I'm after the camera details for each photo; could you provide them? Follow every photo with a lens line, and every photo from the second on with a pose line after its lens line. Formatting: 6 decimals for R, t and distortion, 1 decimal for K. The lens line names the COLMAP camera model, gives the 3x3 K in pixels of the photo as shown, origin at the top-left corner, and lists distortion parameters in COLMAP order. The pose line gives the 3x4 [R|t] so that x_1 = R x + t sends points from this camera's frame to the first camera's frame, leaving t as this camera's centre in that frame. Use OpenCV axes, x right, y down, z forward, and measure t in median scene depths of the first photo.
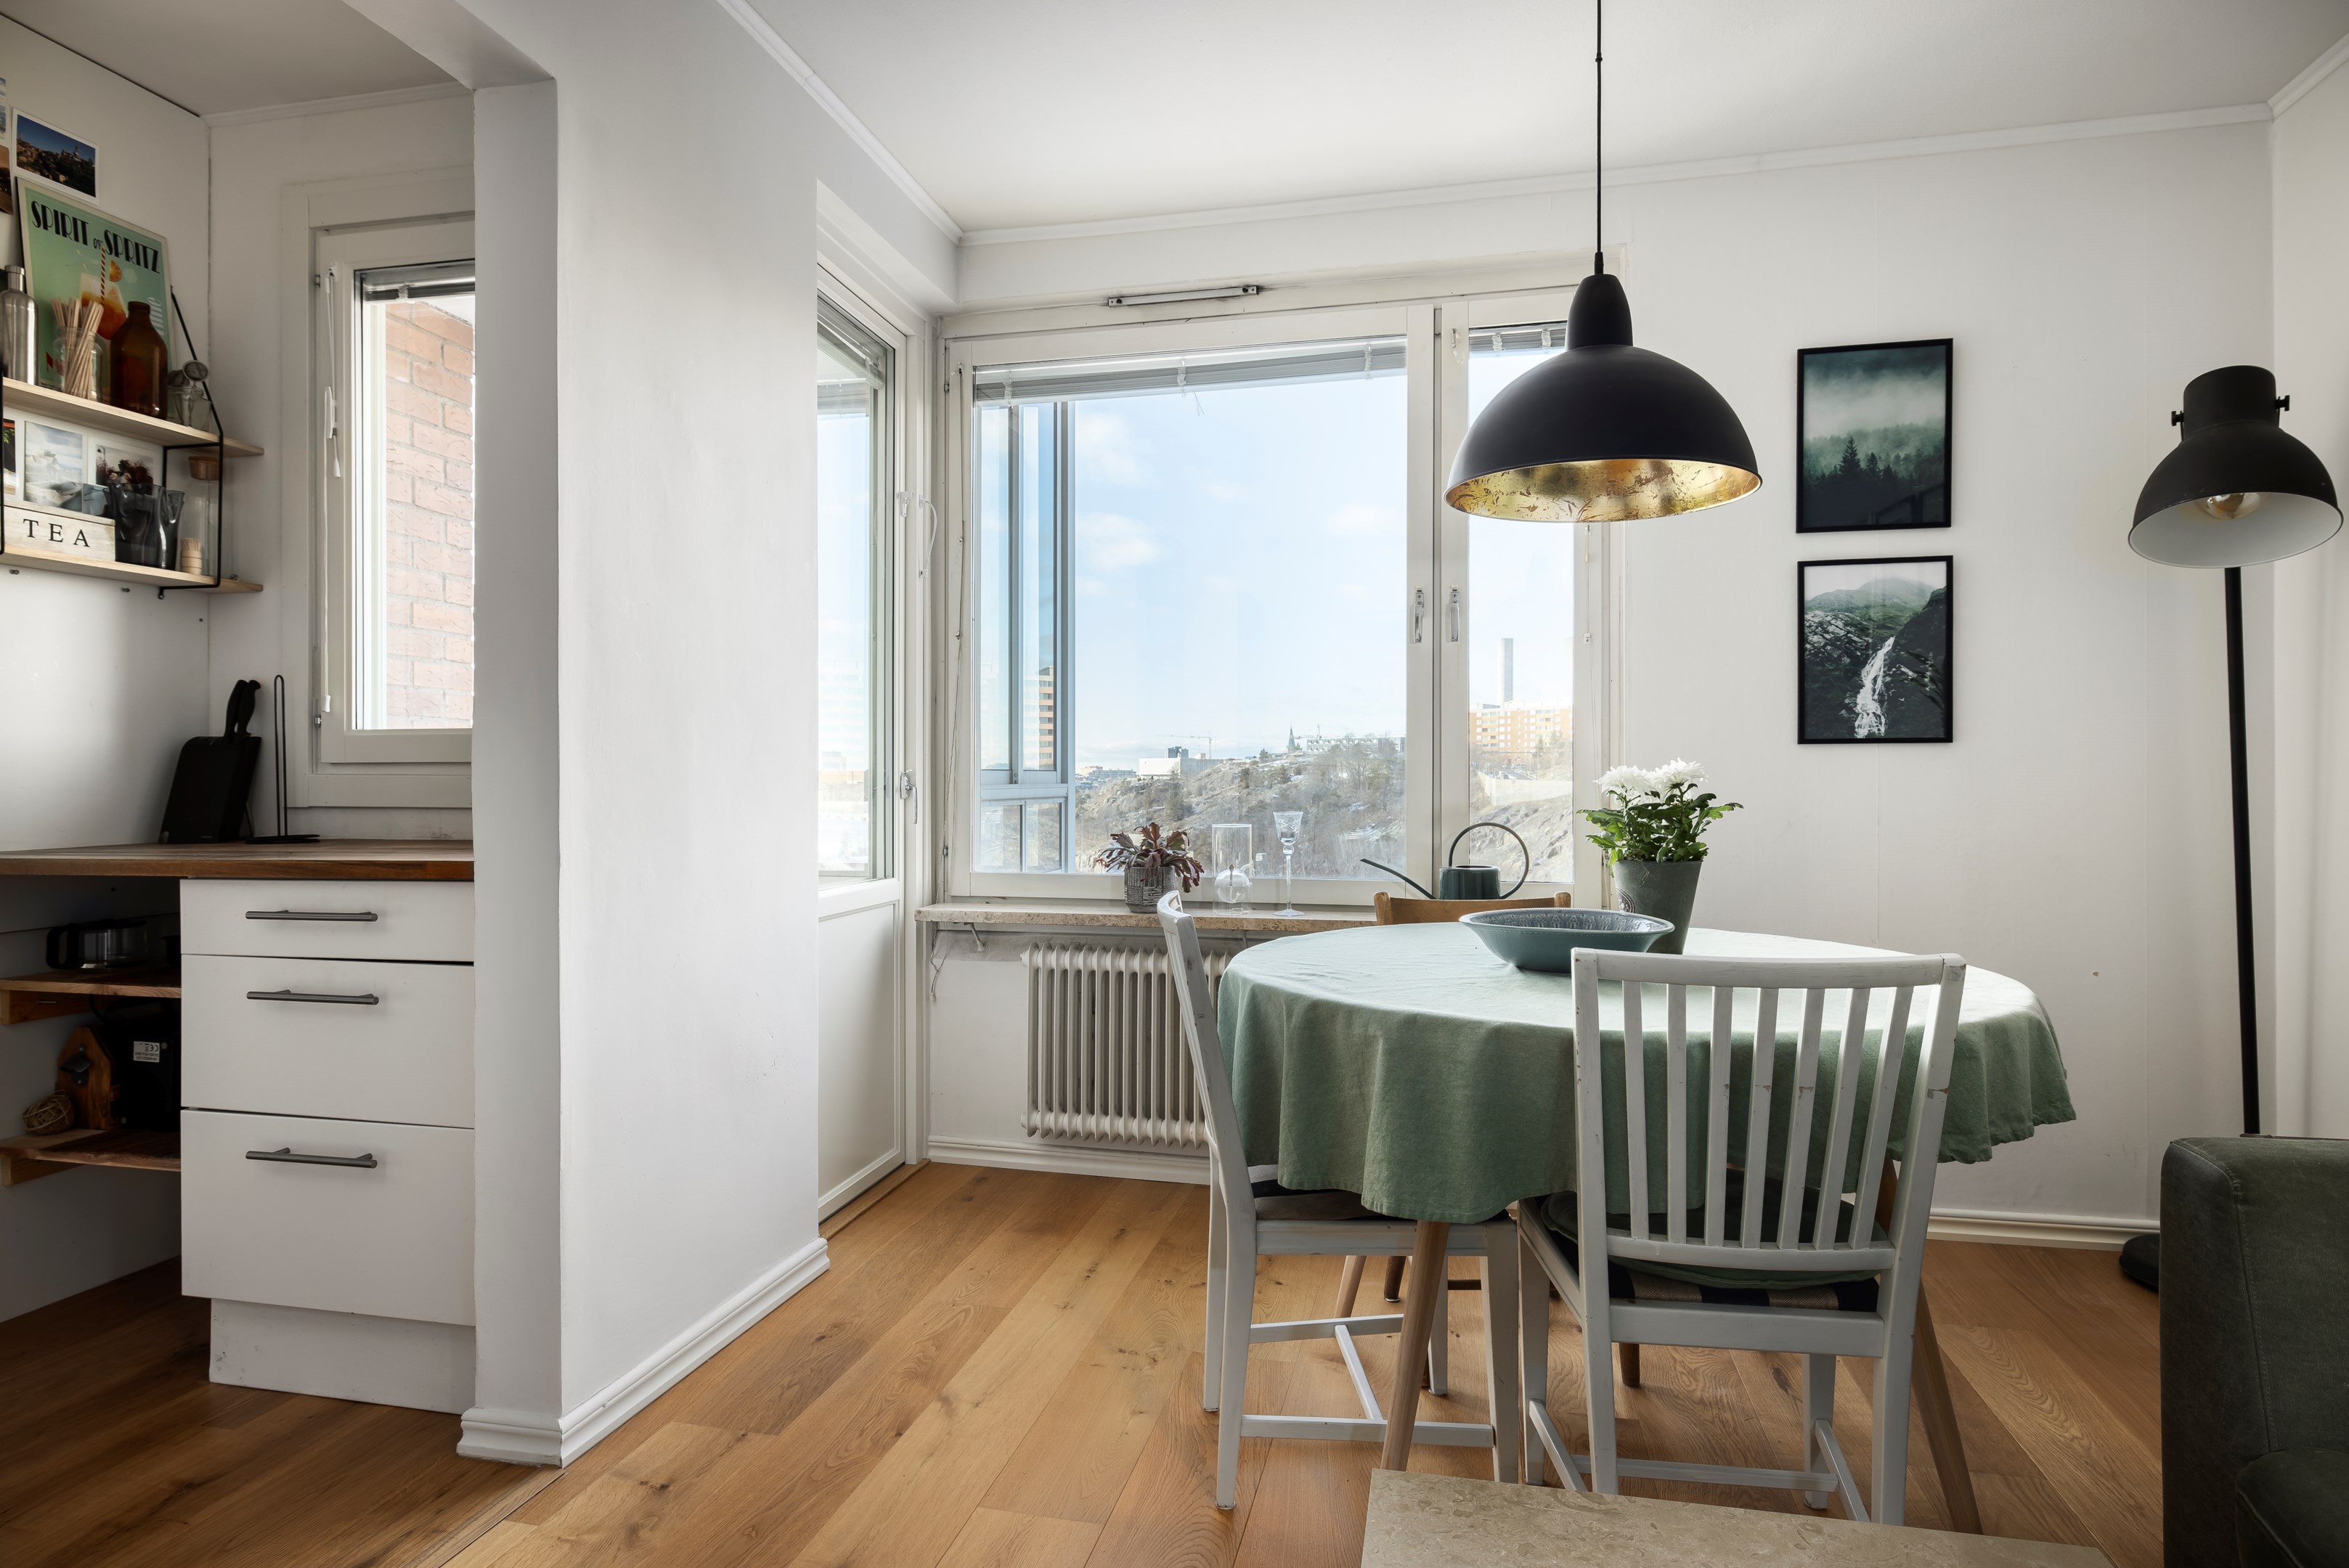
lens RADIAL K [[1341.0, 0, 1160.5], [0, 1341.0, 776.2], [0, 0, 1]] dist [0.000384, -0.000526]
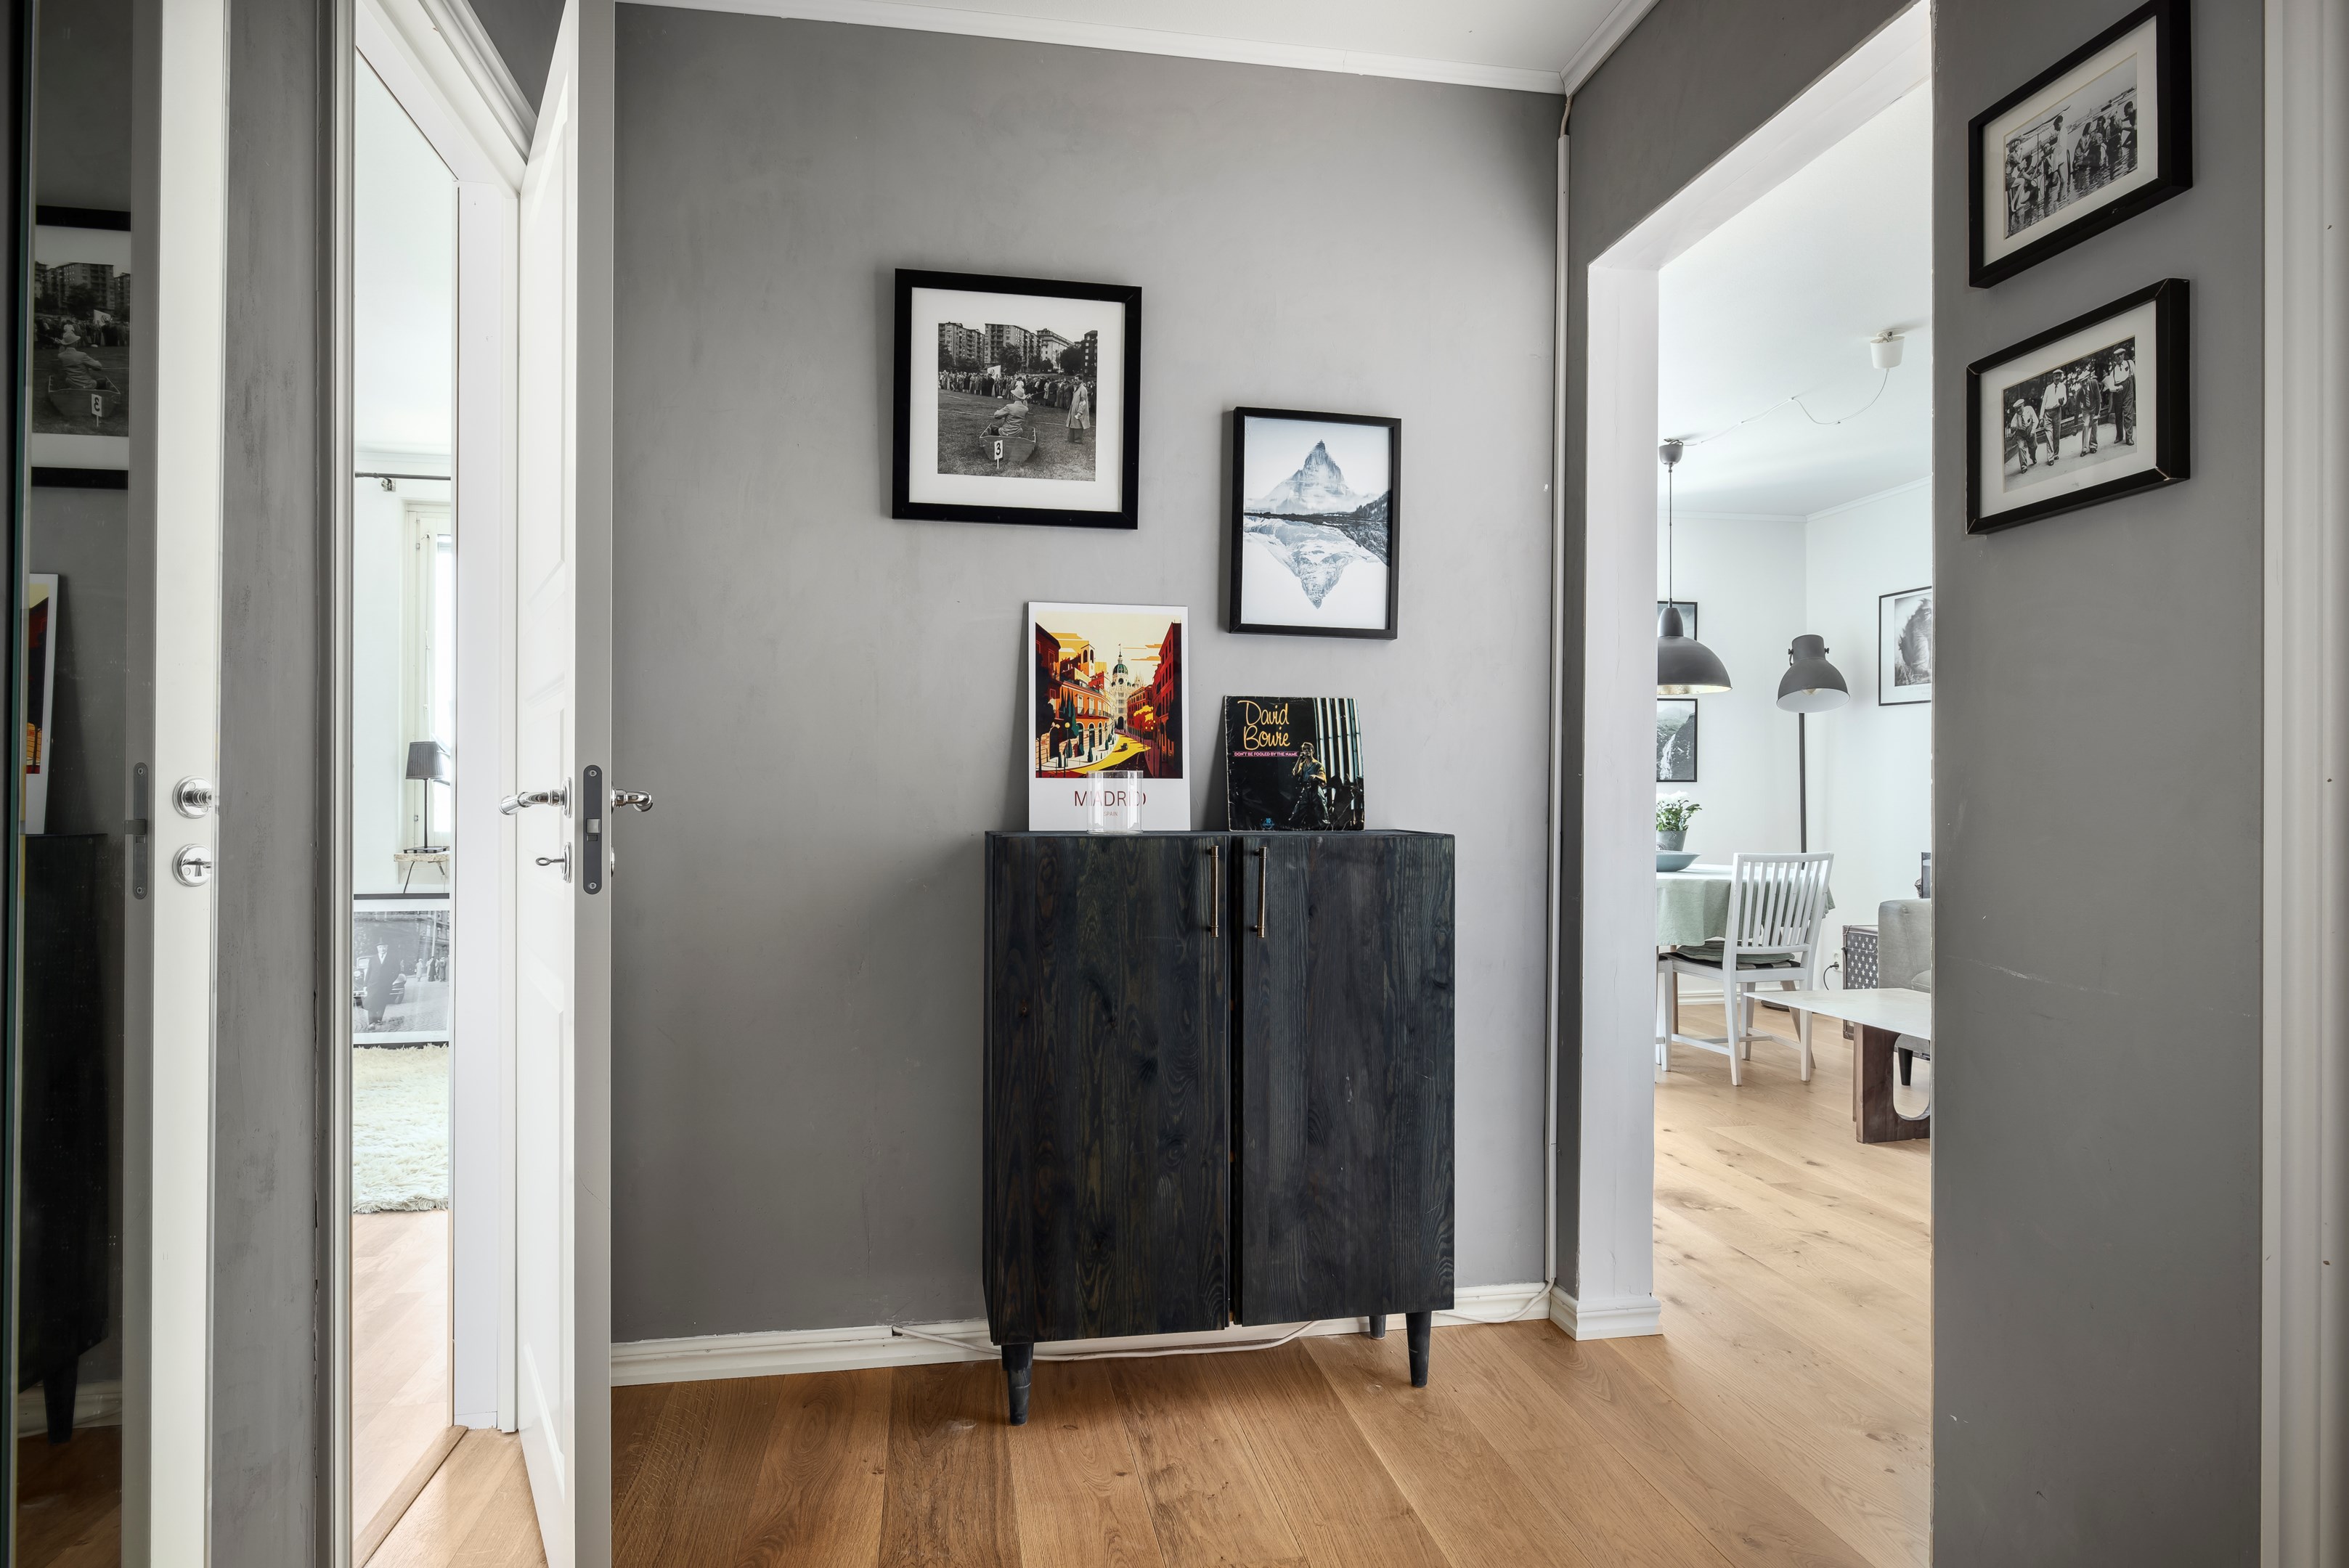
lens RADIAL K [[1300.3, 0, 1168.3], [0, 1300.3, 797.1], [0, 0, 1]] dist [-0.001939, -0.000158]
pose [[0.918191, -0.000635, 0.396137, -1.085391], [-0.000410, 0.999997, 0.002555, -0.005244], [-0.396138, -0.002508, 0.918188, -0.649191]]
